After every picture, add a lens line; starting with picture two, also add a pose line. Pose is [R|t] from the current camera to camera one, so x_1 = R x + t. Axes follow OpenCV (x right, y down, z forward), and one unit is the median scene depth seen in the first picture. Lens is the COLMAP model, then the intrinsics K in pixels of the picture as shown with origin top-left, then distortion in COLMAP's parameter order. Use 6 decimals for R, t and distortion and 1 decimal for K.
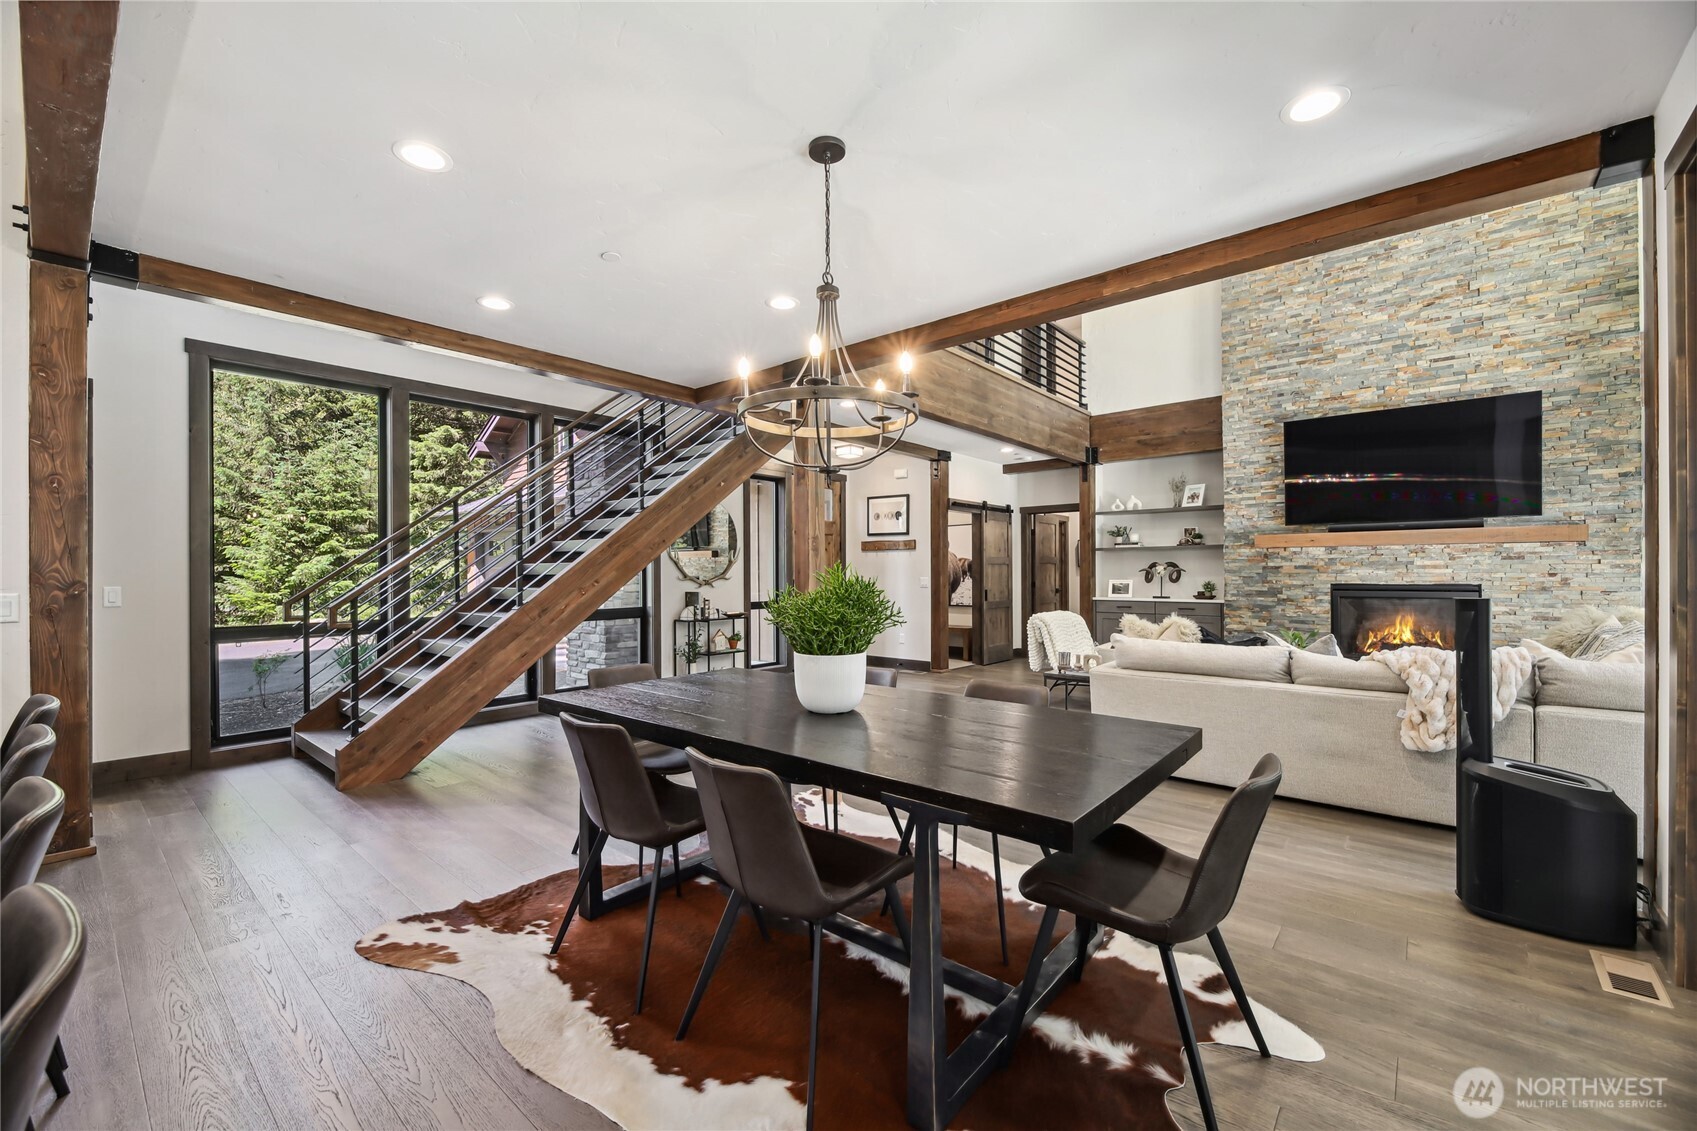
lens RADIAL K [[683.4, 0, 844.7], [0, 683.4, 572.9], [0, 0, 1]] dist [0.006281, -0.005103]
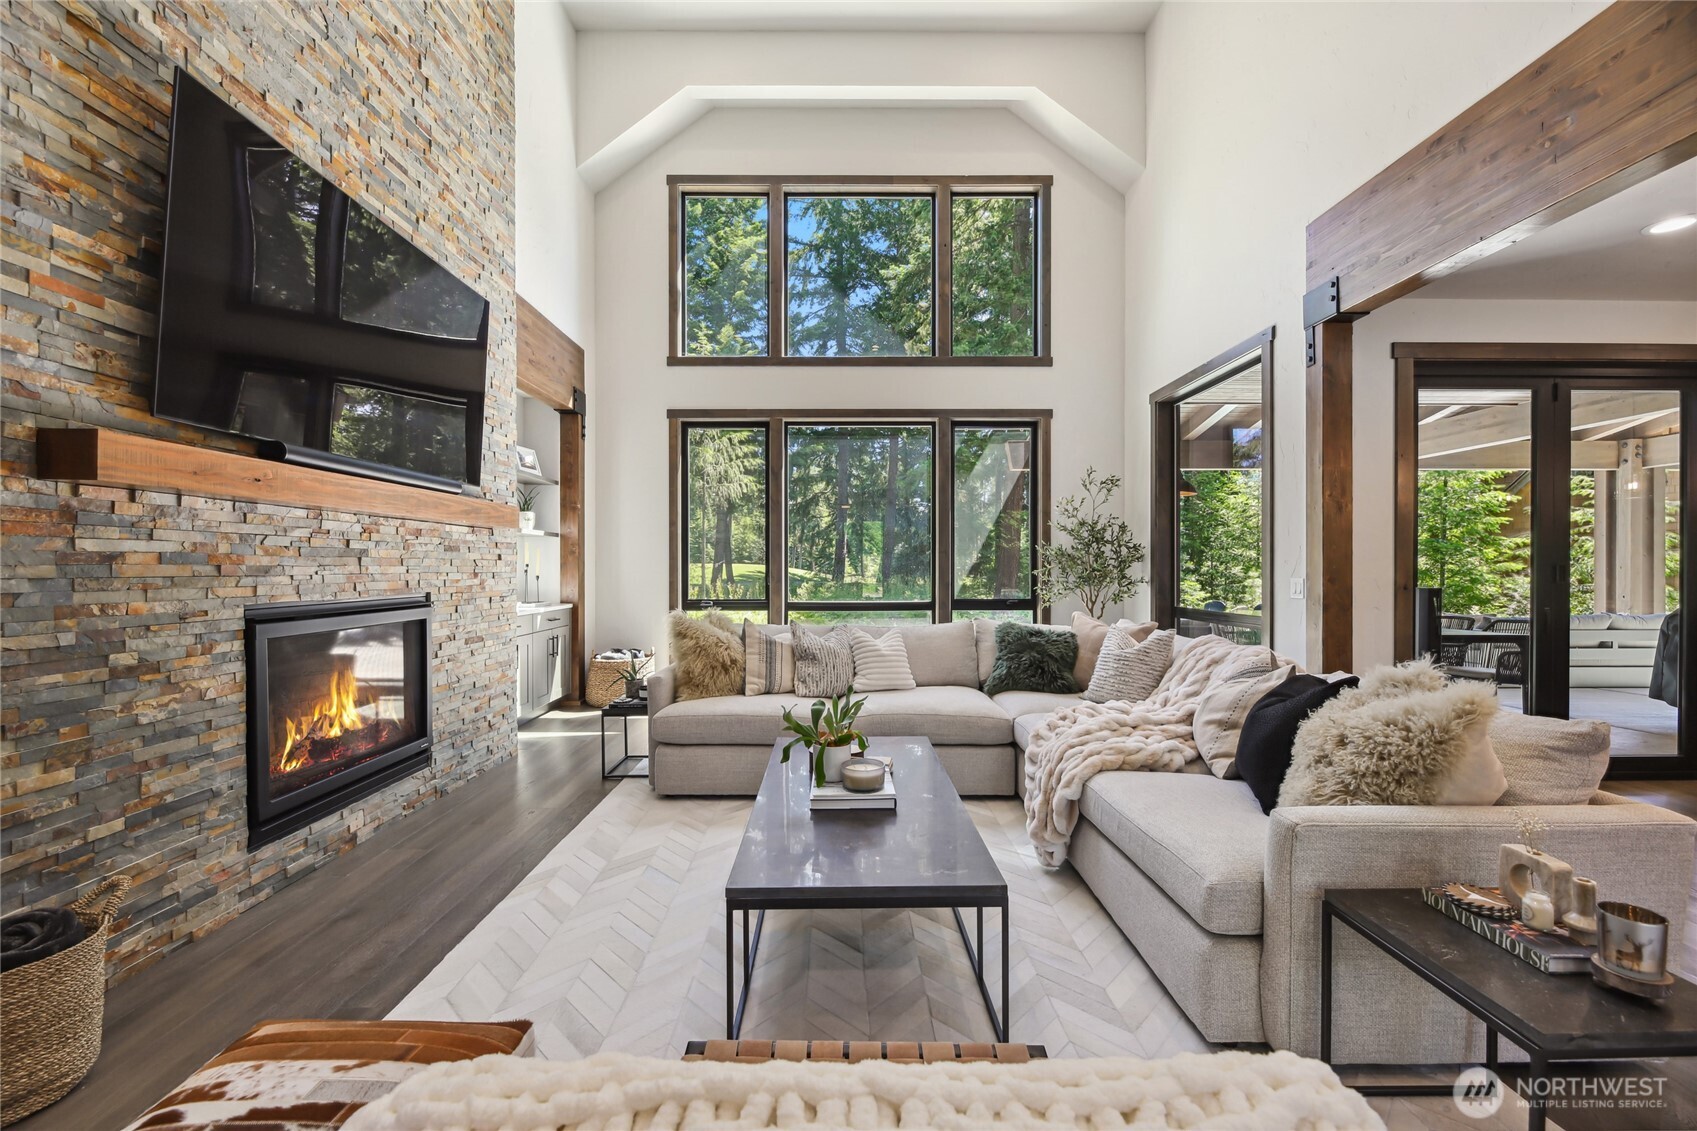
lens RADIAL K [[686.3, 0, 845.6], [0, 686.3, 569.1], [0, 0, 1]] dist [0.002124, -0.003539]
pose [[-0.654821, 0.003086, 0.755778, 0.228211], [0.005539, 0.999984, 0.000717, -0.001878], [-0.755764, 0.004655, -0.654828, 0.967235]]
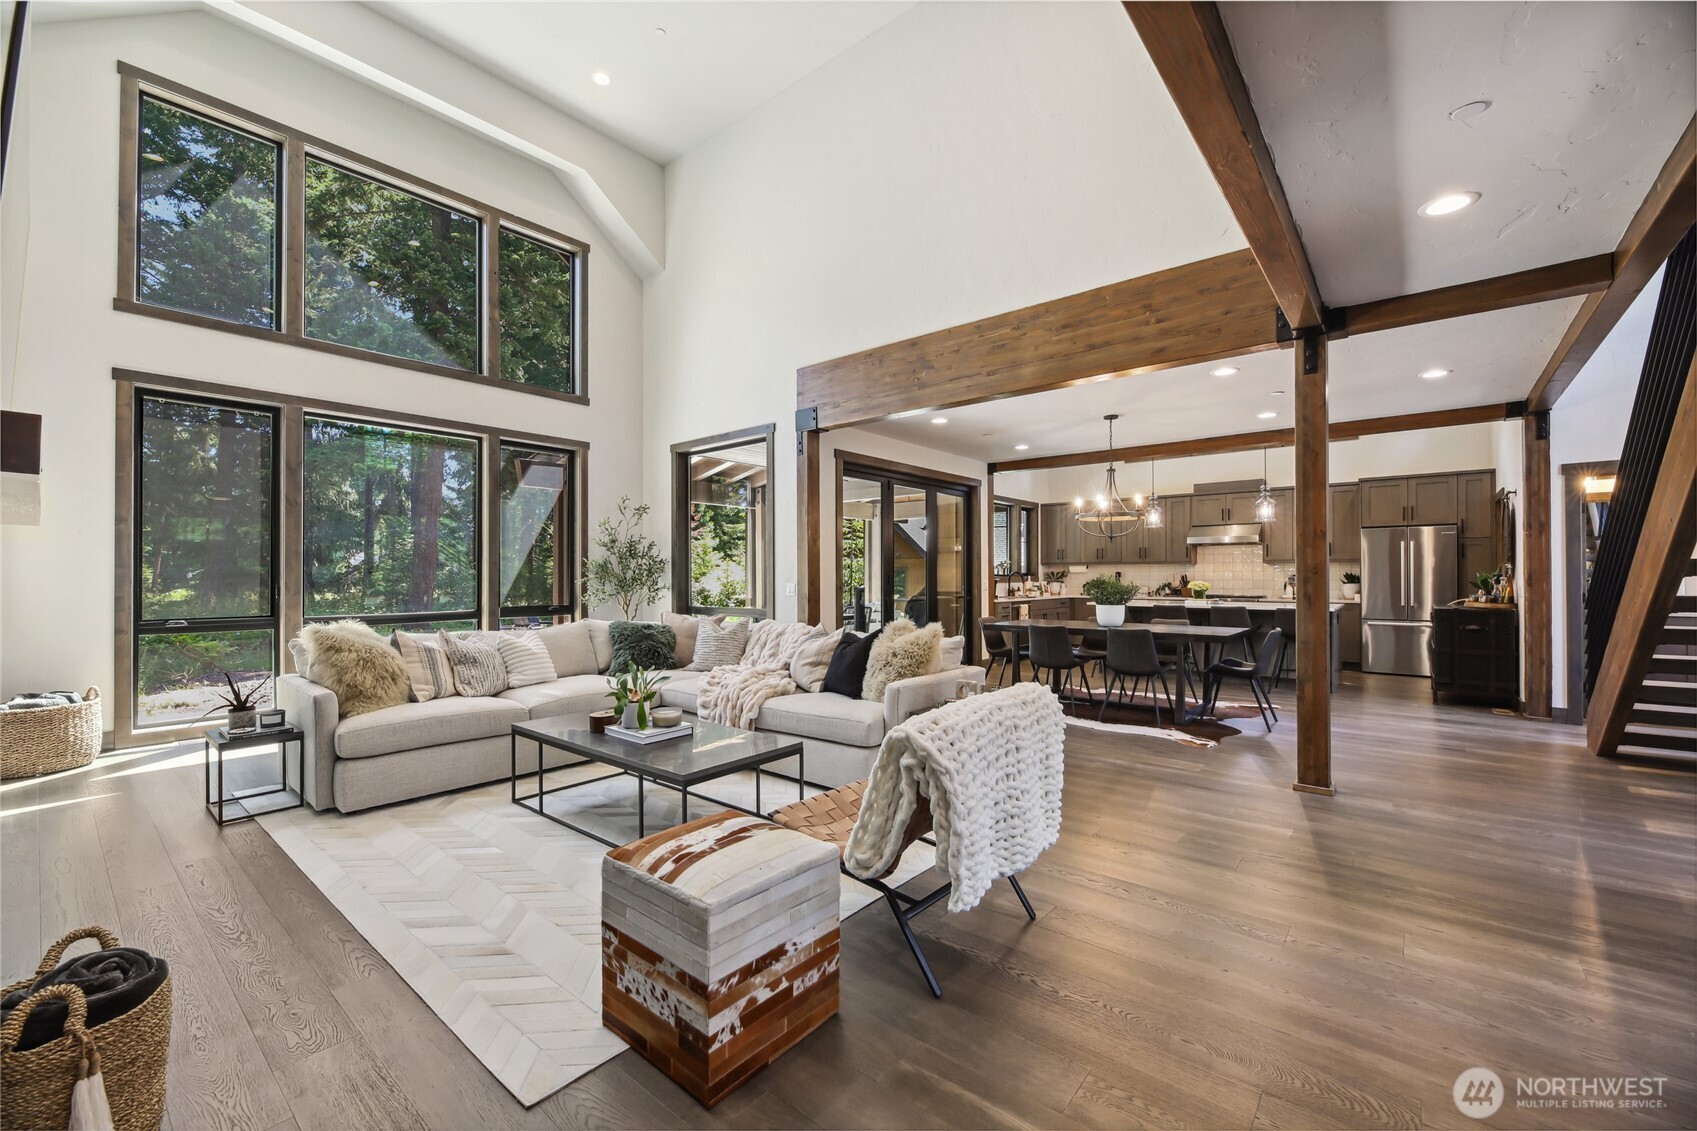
lens RADIAL K [[679.9, 0, 844.5], [0, 679.9, 569.8], [0, 0, 1]] dist [0.006151, -0.005070]
pose [[-0.999953, 0.007341, -0.006329, 0.348326], [0.007386, 0.999947, -0.007151, -0.002932], [0.006276, -0.007197, -0.999954, 1.228898]]
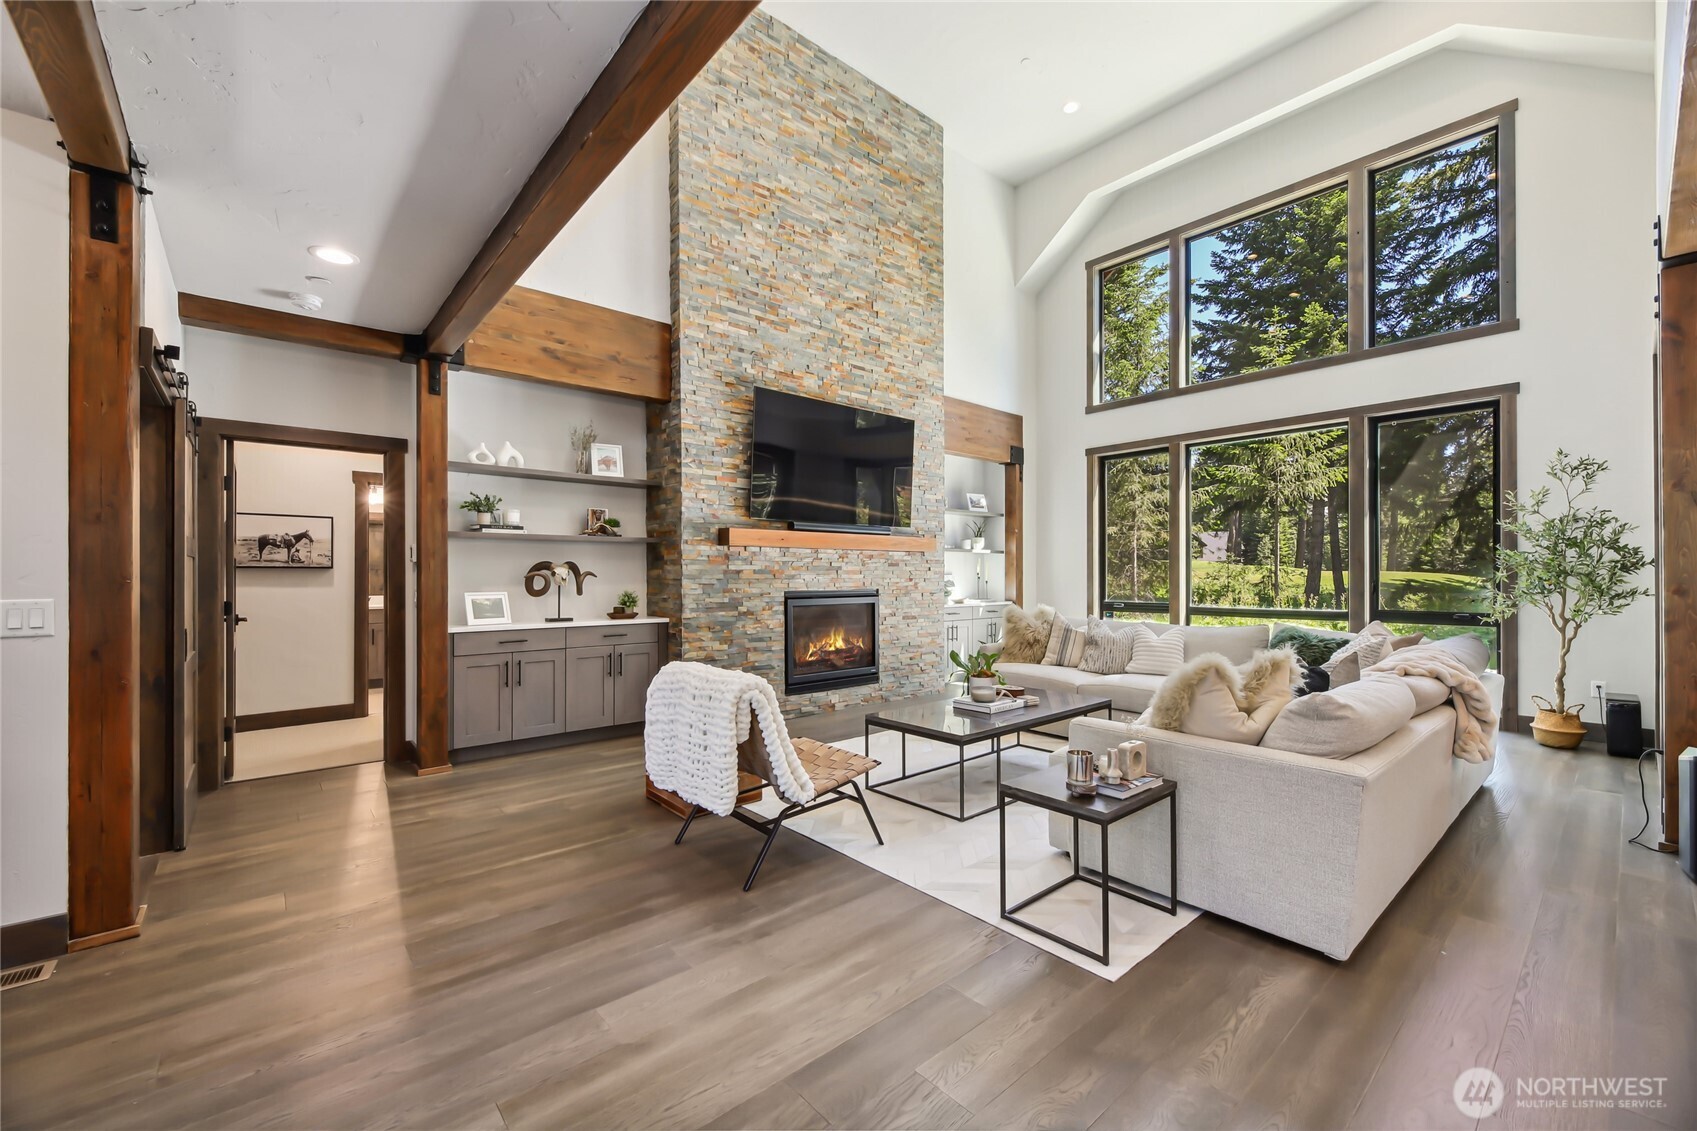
lens RADIAL K [[683.4, 0, 844.7], [0, 683.4, 572.9], [0, 0, 1]] dist [0.006281, -0.005103]
pose [[0.149254, 0.008028, 0.988766, -0.112663], [0.002530, 0.999961, -0.008501, 0.000134], [-0.988796, 0.003771, 0.149227, 0.775508]]
